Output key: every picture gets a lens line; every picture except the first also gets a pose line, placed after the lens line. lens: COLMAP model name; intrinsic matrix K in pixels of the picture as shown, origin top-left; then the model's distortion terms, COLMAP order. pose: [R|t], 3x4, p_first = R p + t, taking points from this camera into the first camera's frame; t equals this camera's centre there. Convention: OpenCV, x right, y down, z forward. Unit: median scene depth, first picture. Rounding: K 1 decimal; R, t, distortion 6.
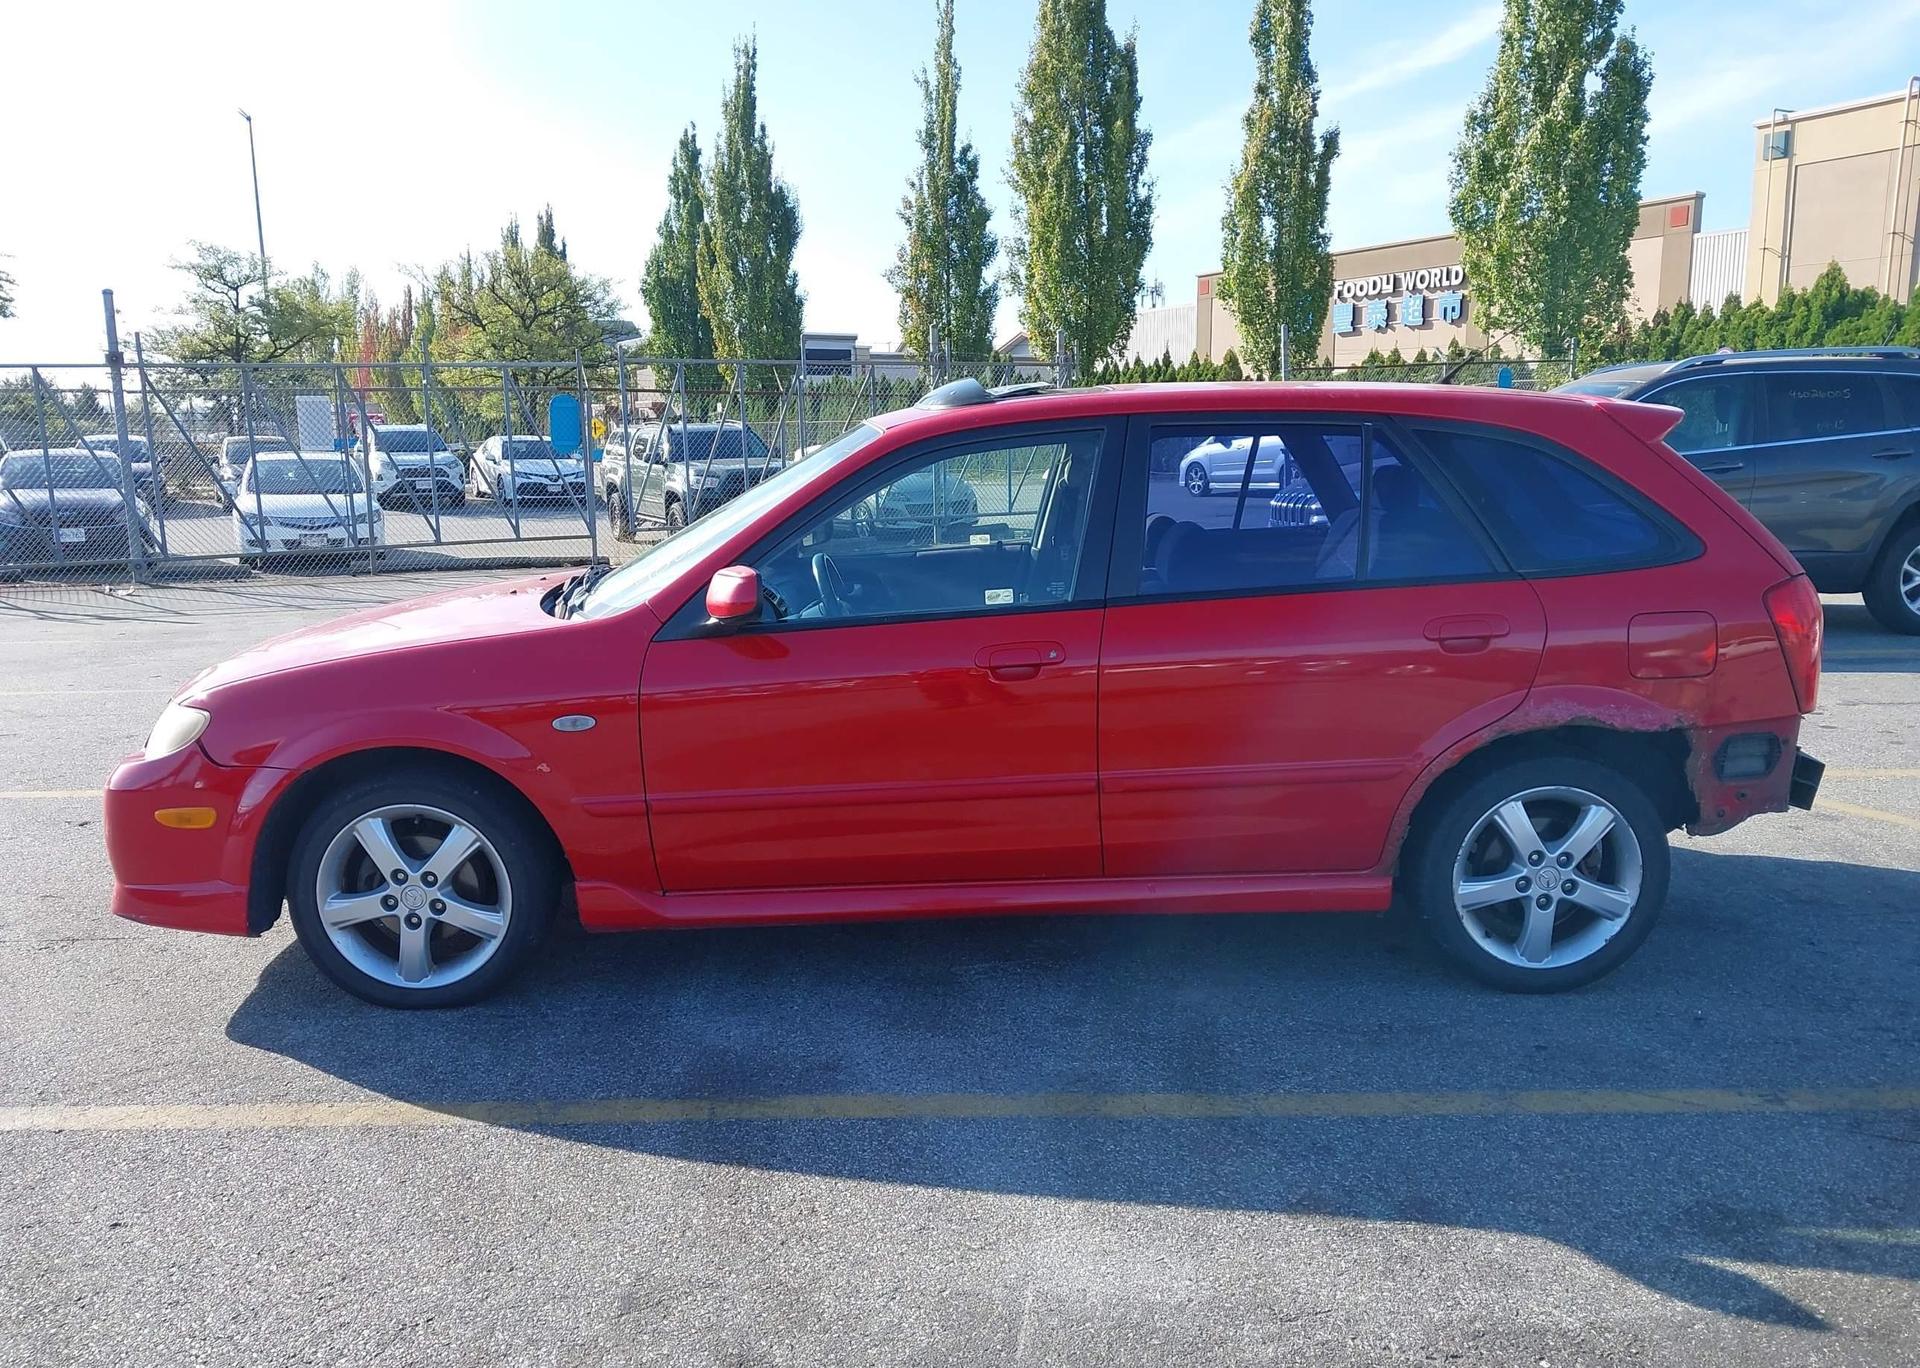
lens RADIAL K [[1513.5, 0, 965.2], [0, 1513.5, 716.2], [0, 0, 1]] dist [0.007201, -0.003808]
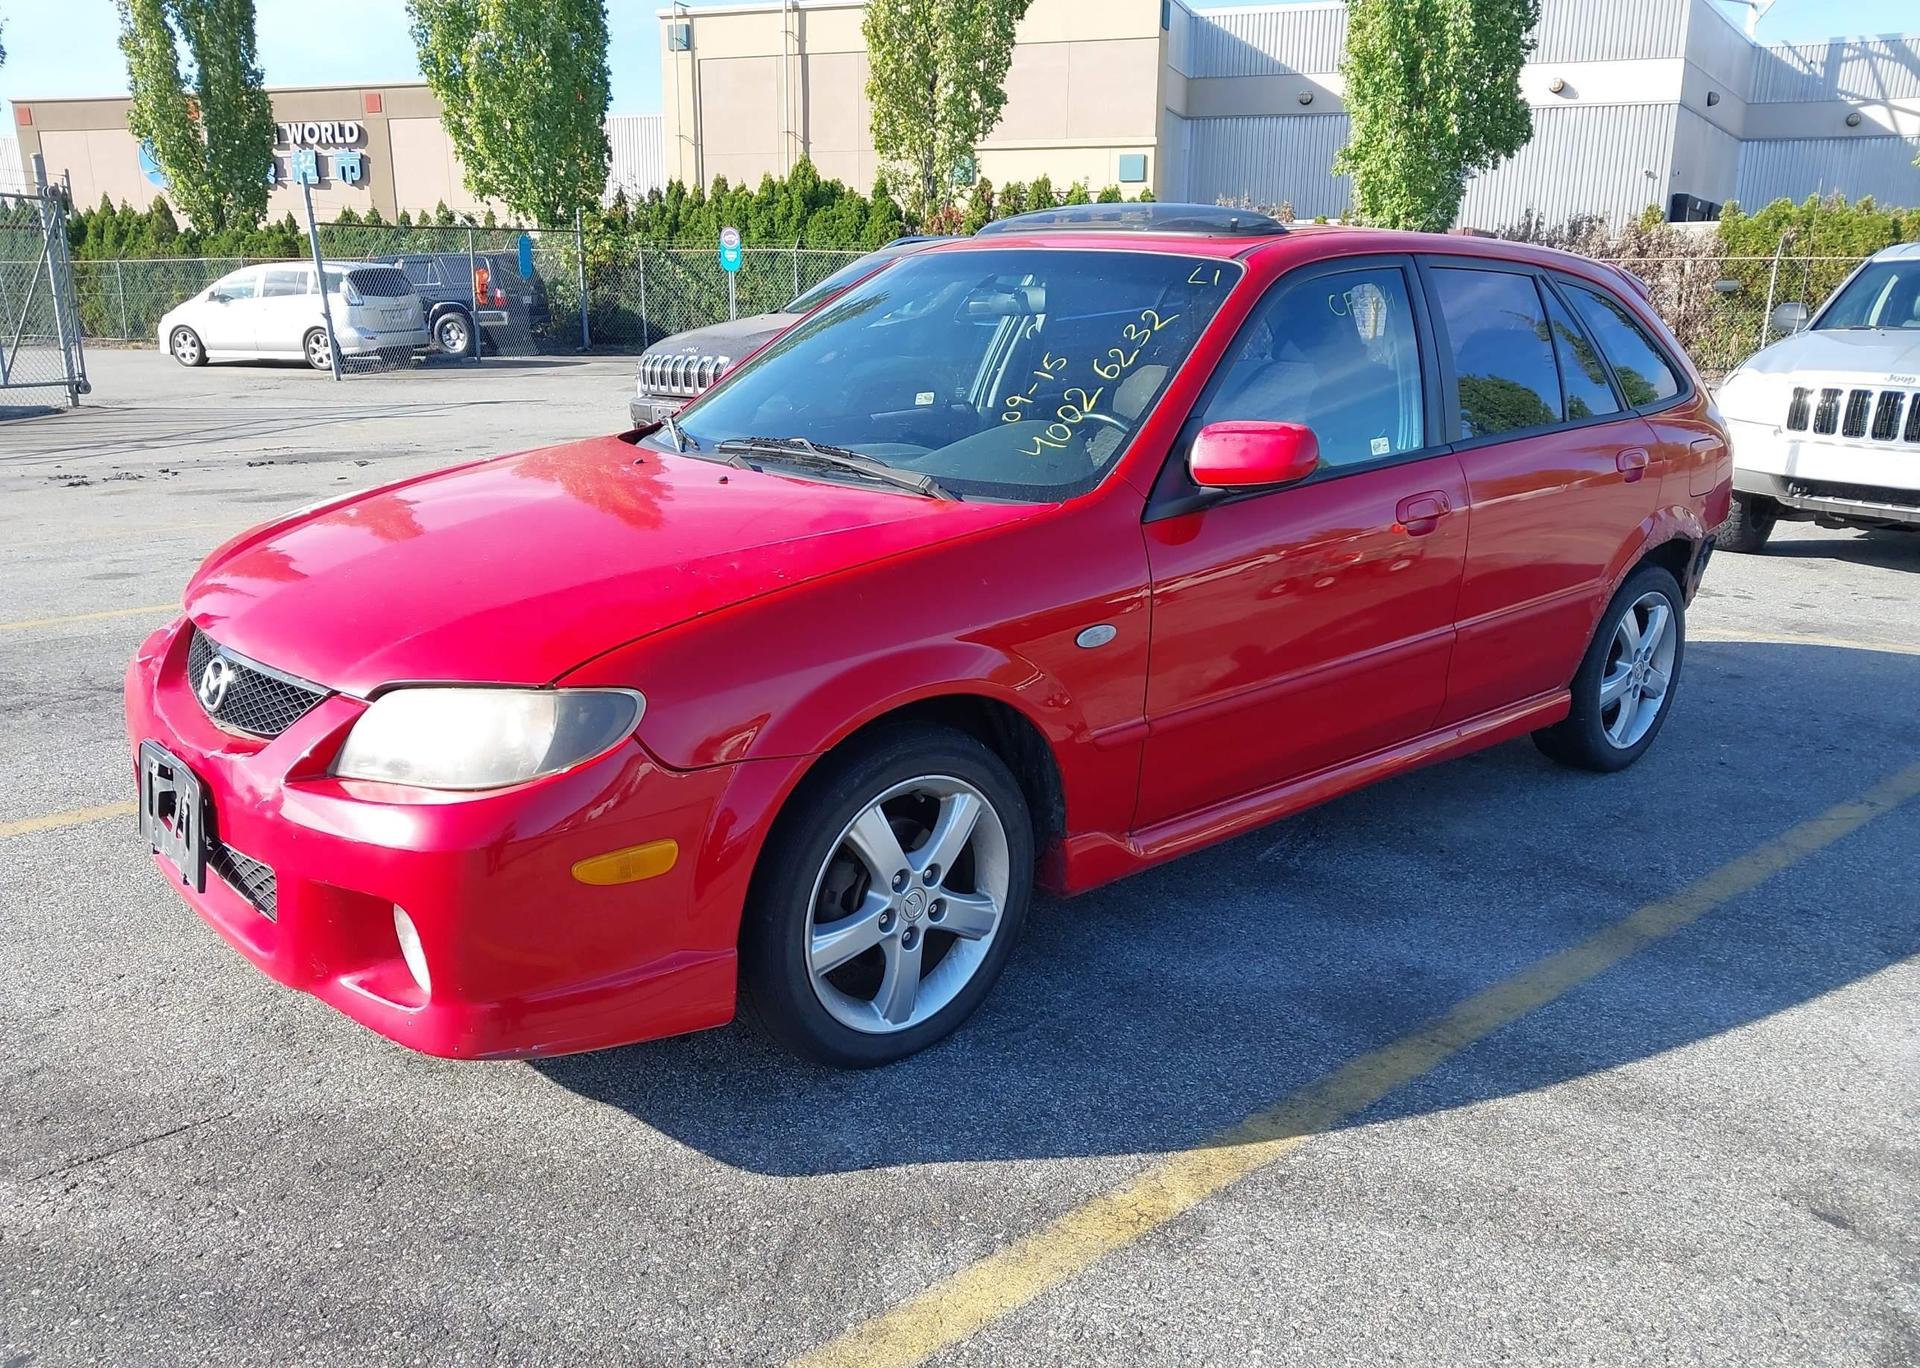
lens RADIAL K [[1513.5, 0, 965.2], [0, 1513.5, 716.2], [0, 0, 1]] dist [0.007201, -0.003808]
pose [[0.752070, -0.150015, 0.641784, -0.078180], [0.098744, 0.988408, 0.115326, -0.004724], [-0.651645, -0.023361, 0.758165, 0.044255]]
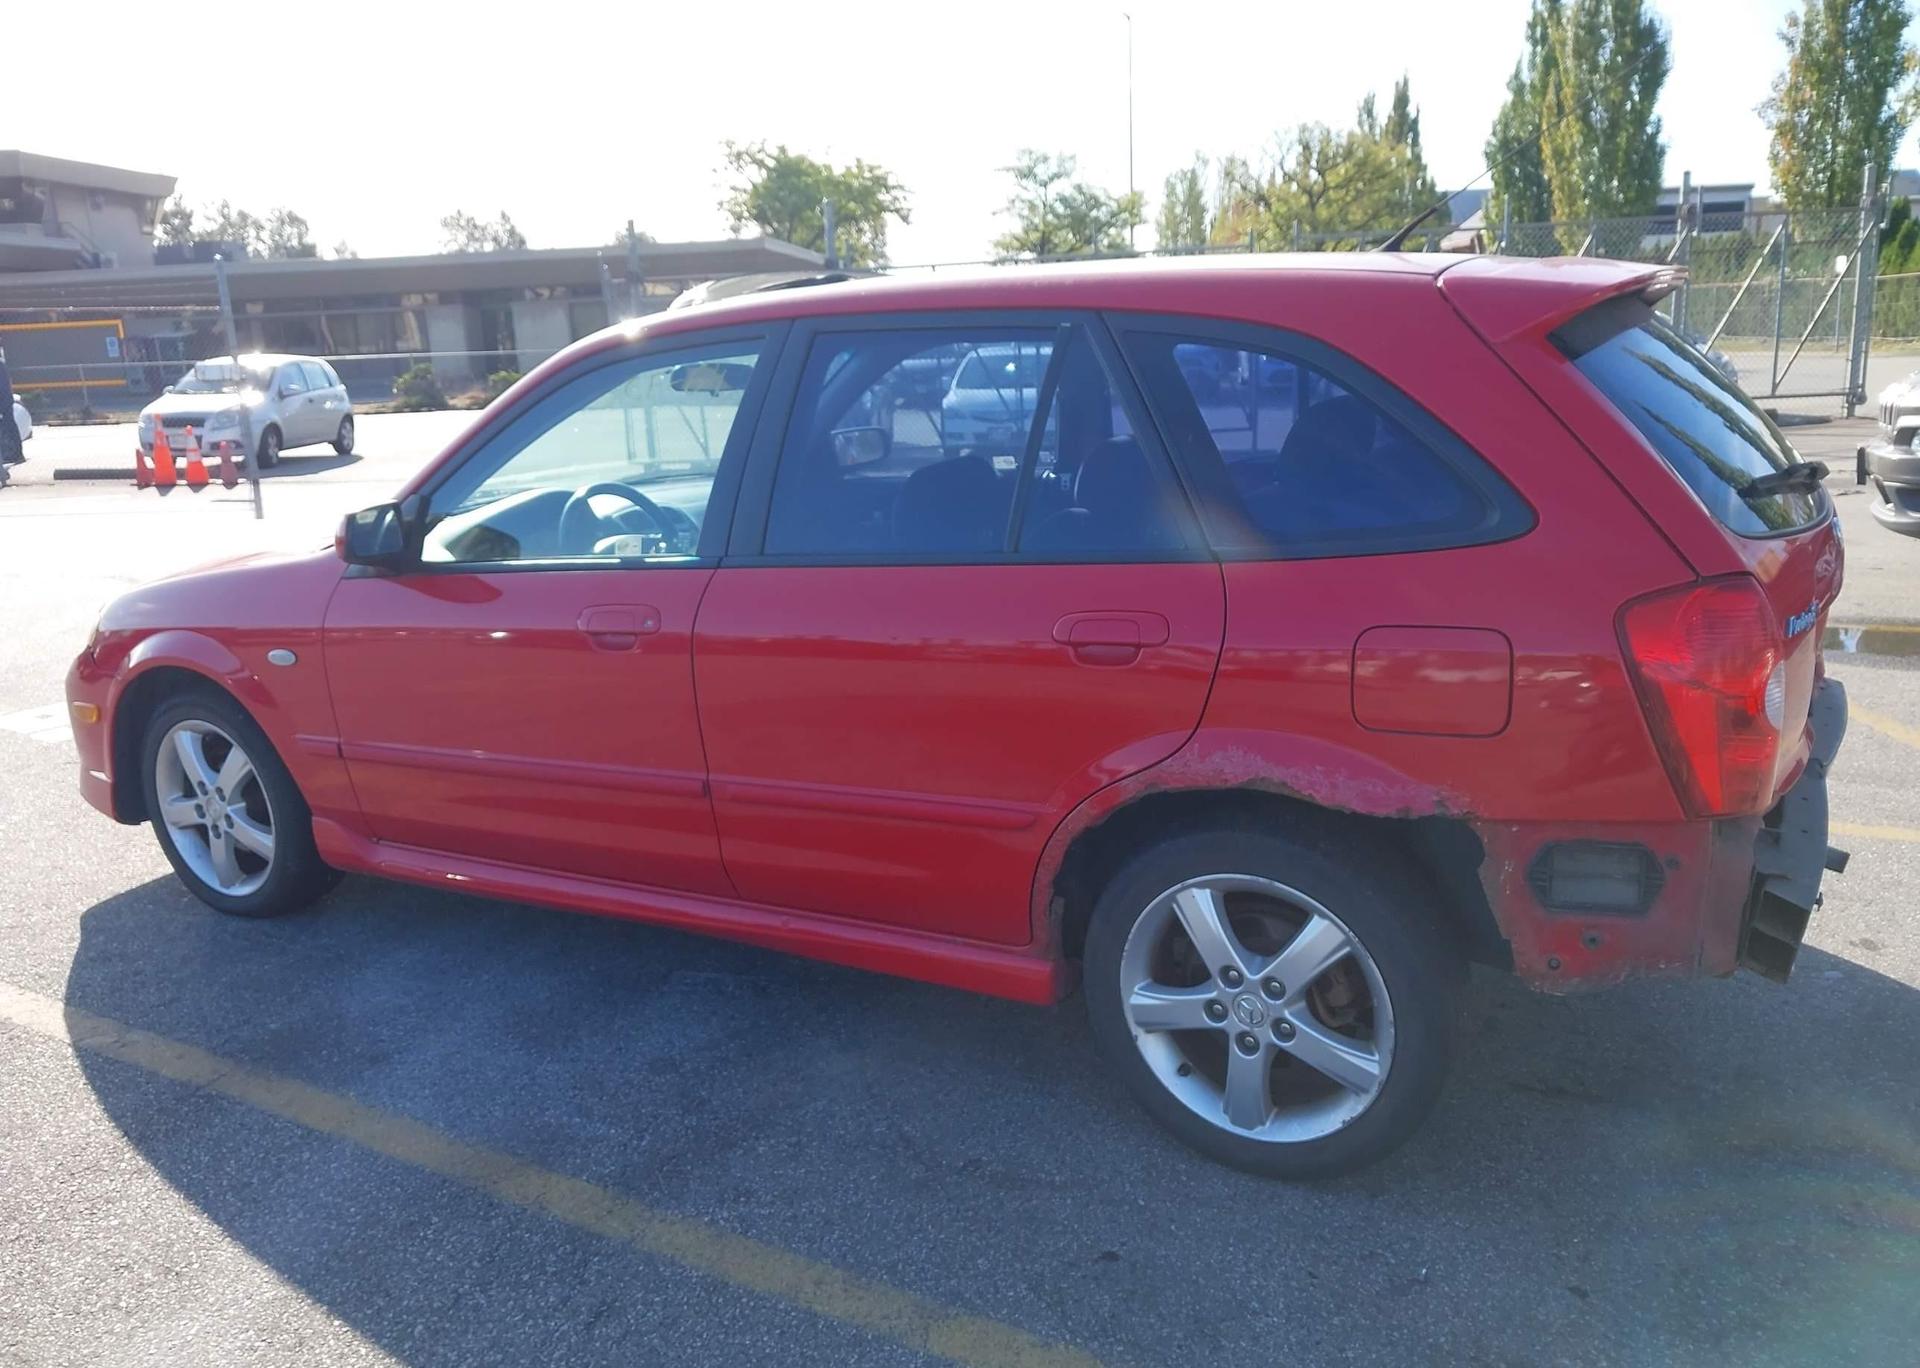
lens RADIAL K [[1530.4, 0, 959.6], [0, 1530.4, 708.3], [0, 0, 1]] dist [-0.002177, 0.001835]
pose [[0.851406, 0.100684, -0.514753, 0.060717], [-0.064637, 0.994063, 0.087526, -0.007538], [0.520510, -0.041248, 0.852859, 0.036573]]
